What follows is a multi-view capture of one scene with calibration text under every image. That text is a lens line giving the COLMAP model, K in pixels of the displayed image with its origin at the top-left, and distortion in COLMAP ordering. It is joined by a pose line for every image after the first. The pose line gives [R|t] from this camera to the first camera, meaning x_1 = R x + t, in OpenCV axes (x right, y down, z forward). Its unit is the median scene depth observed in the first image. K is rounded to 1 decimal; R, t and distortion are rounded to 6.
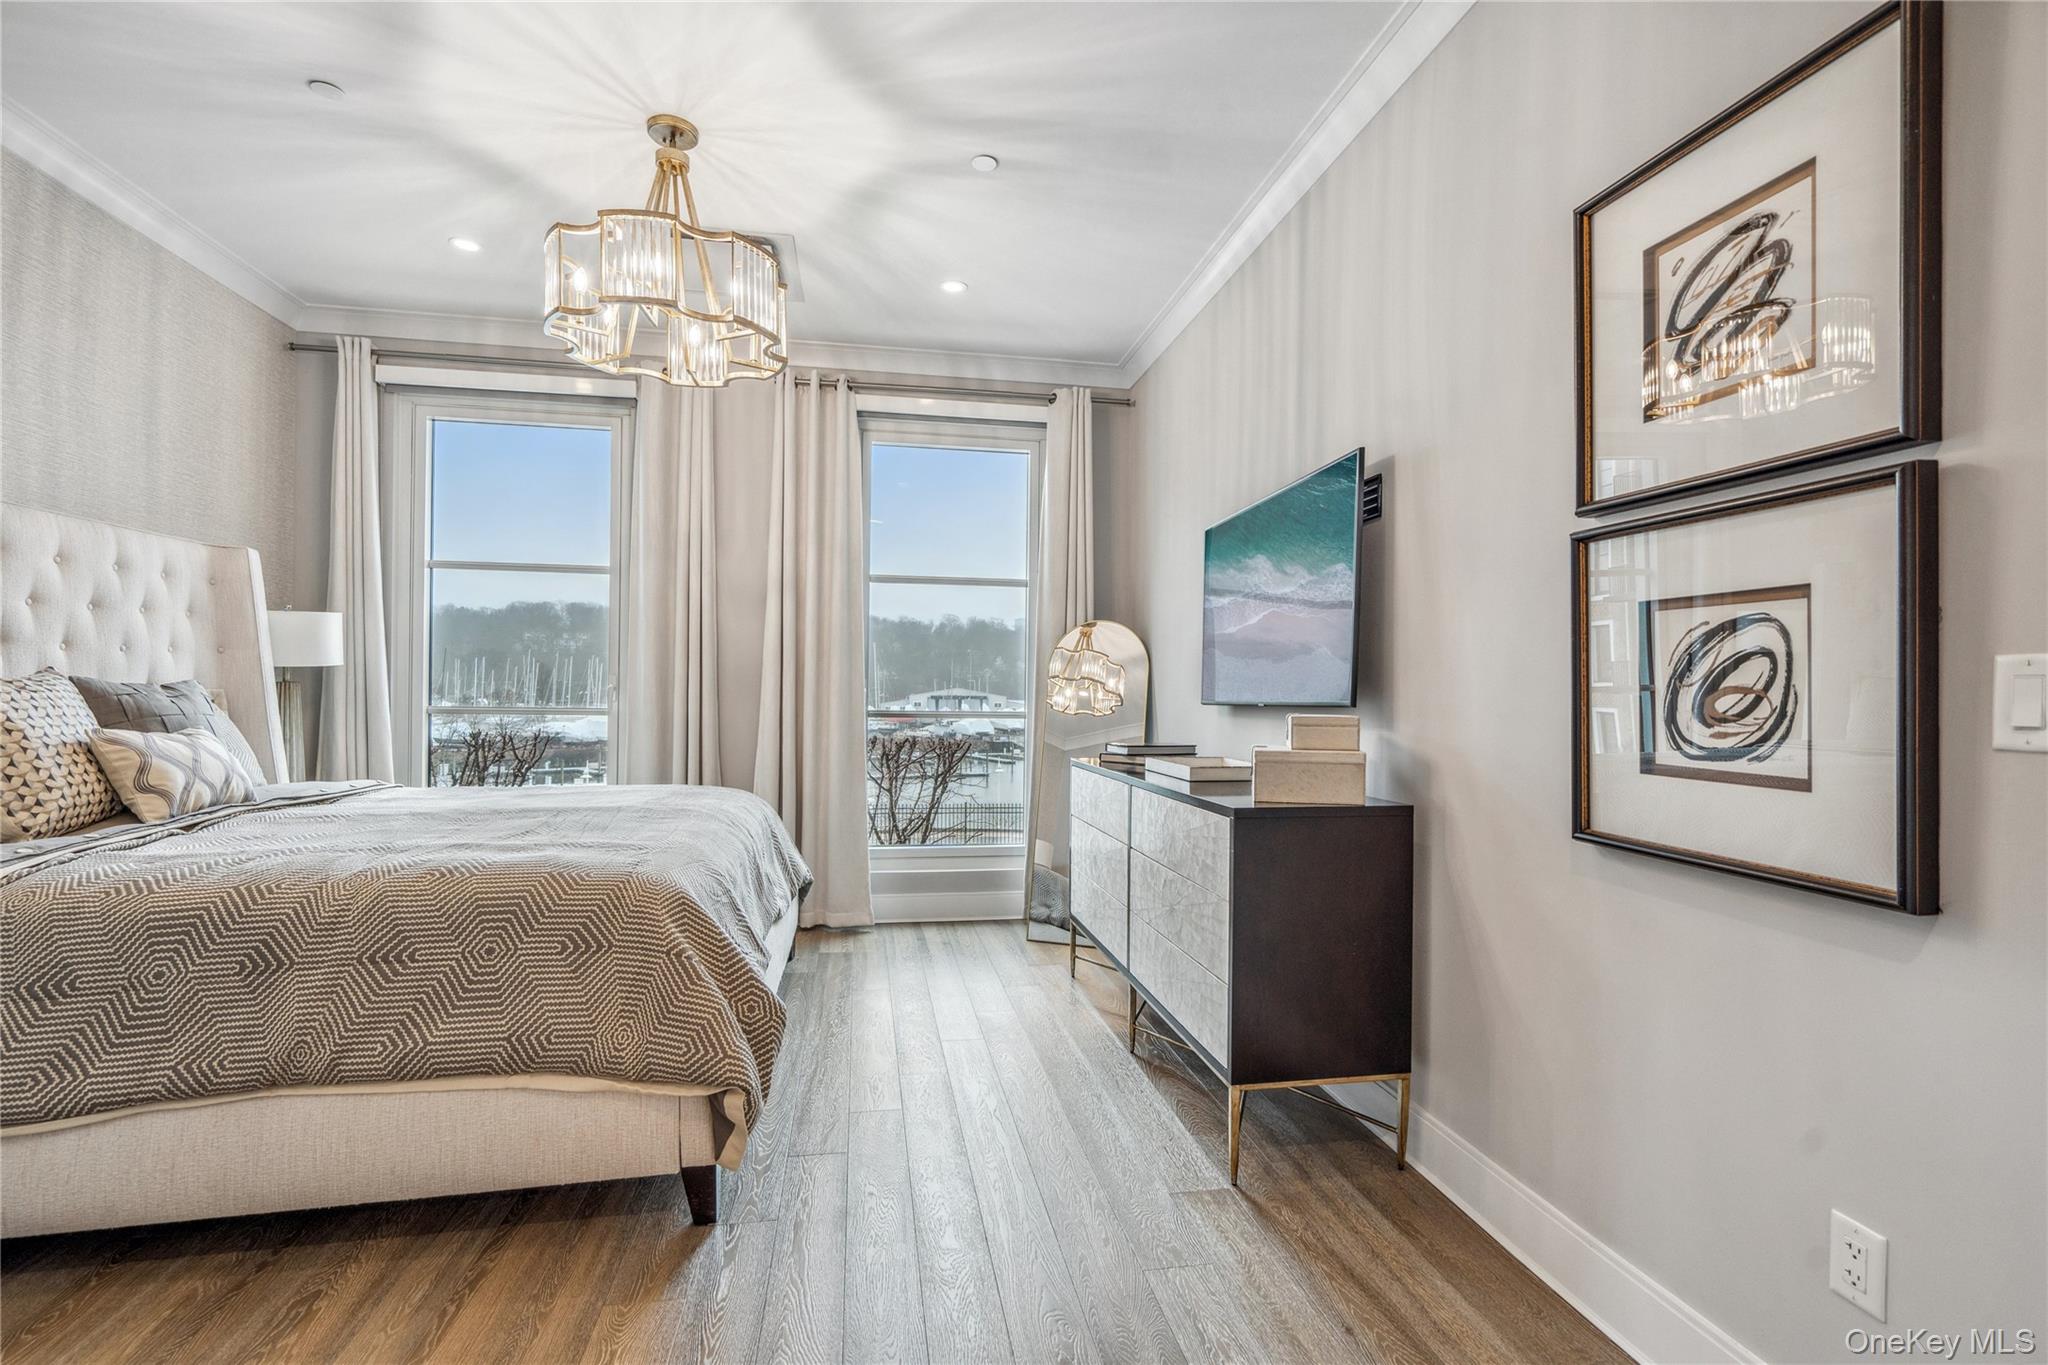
lens RADIAL K [[937.5, 0, 1009.6], [0, 937.5, 687.5], [0, 0, 1]] dist [-0.007774, 0.004314]
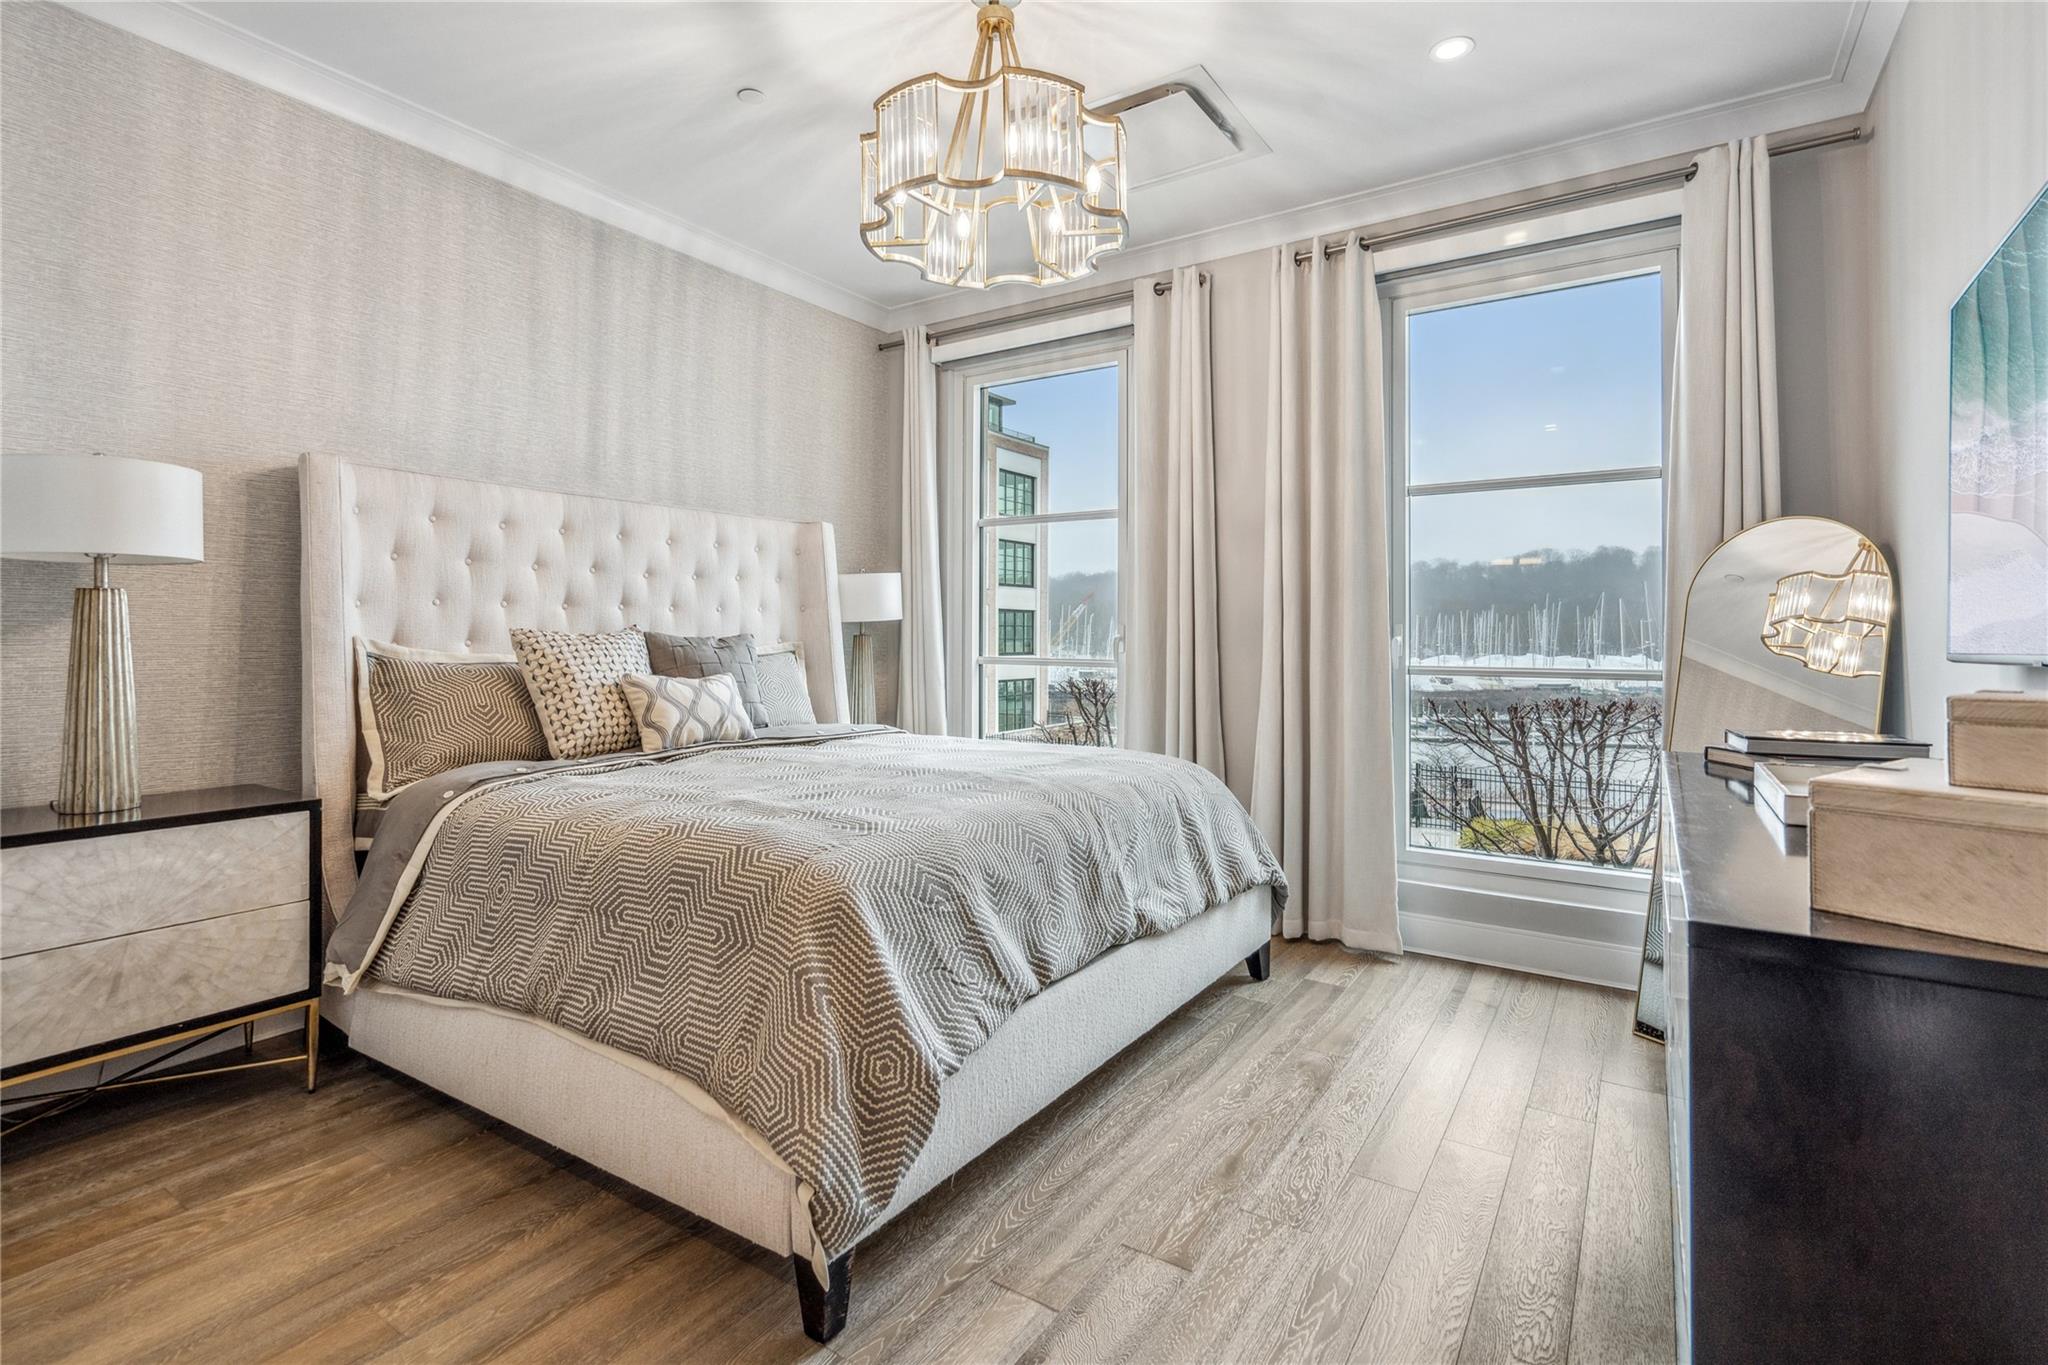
lens RADIAL K [[937.5, 0, 1049.0], [0, 937.5, 626.7], [0, 0, 1]] dist [-0.007774, 0.004314]
pose [[0.734134, -0.016370, -0.678807, 0.199334], [0.007063, 0.999839, -0.016472, 0.004227], [0.678968, 0.007298, 0.734132, 0.330501]]
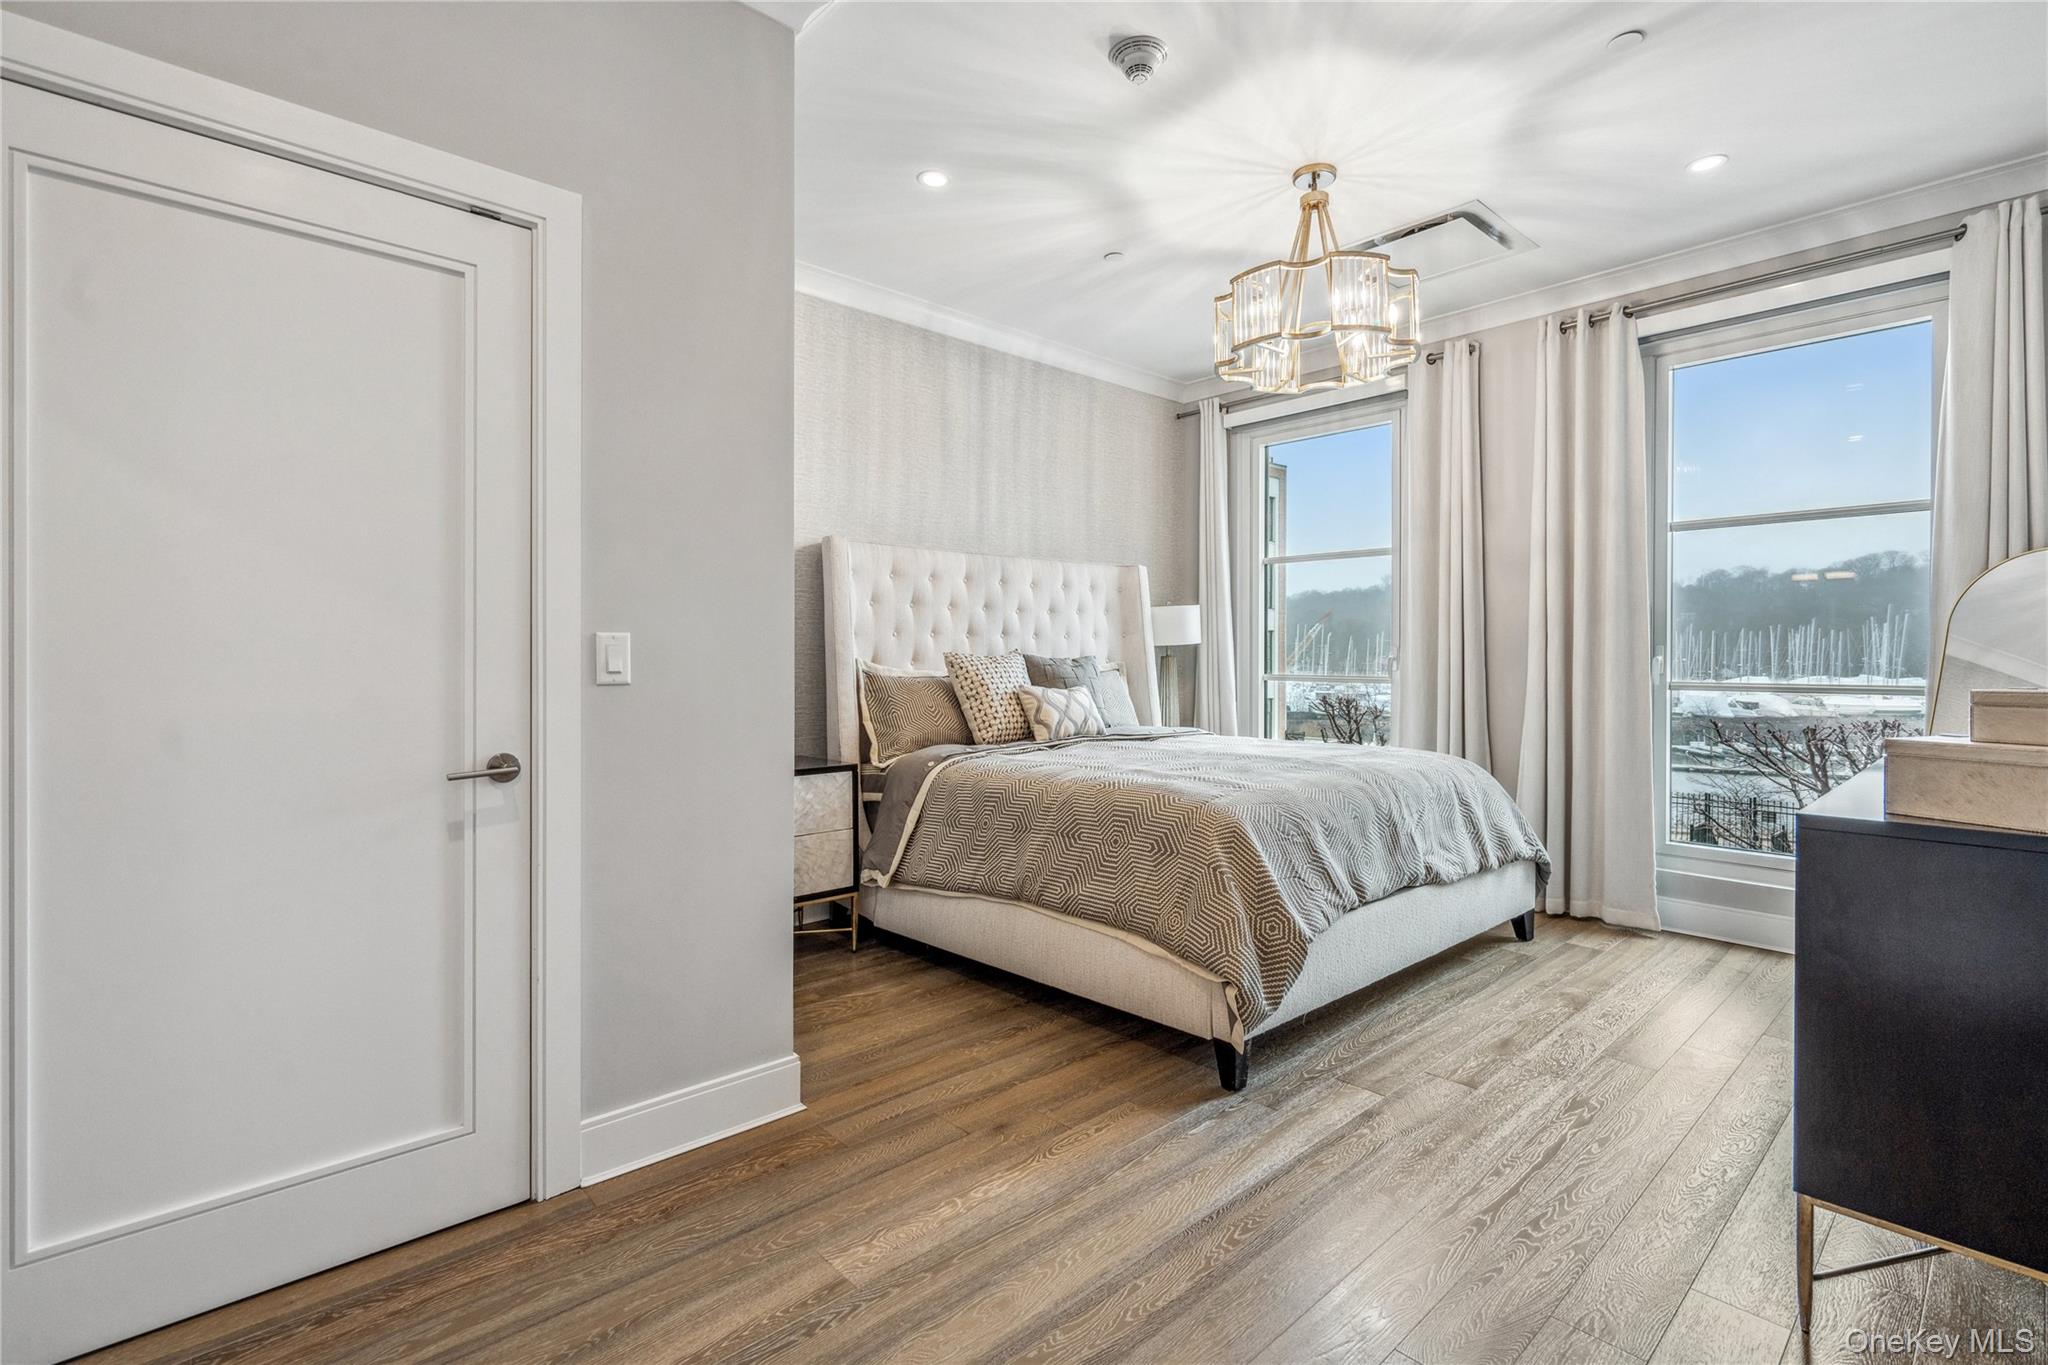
lens RADIAL K [[937.5, 0, 1035.4], [0, 937.5, 665.5], [0, 0, 1]] dist [-0.007774, 0.004314]
pose [[0.539323, -0.003328, -0.842093, 0.340707], [0.008313, 0.999965, 0.001372, 0.004568], [0.842058, -0.007740, 0.539331, 0.069153]]
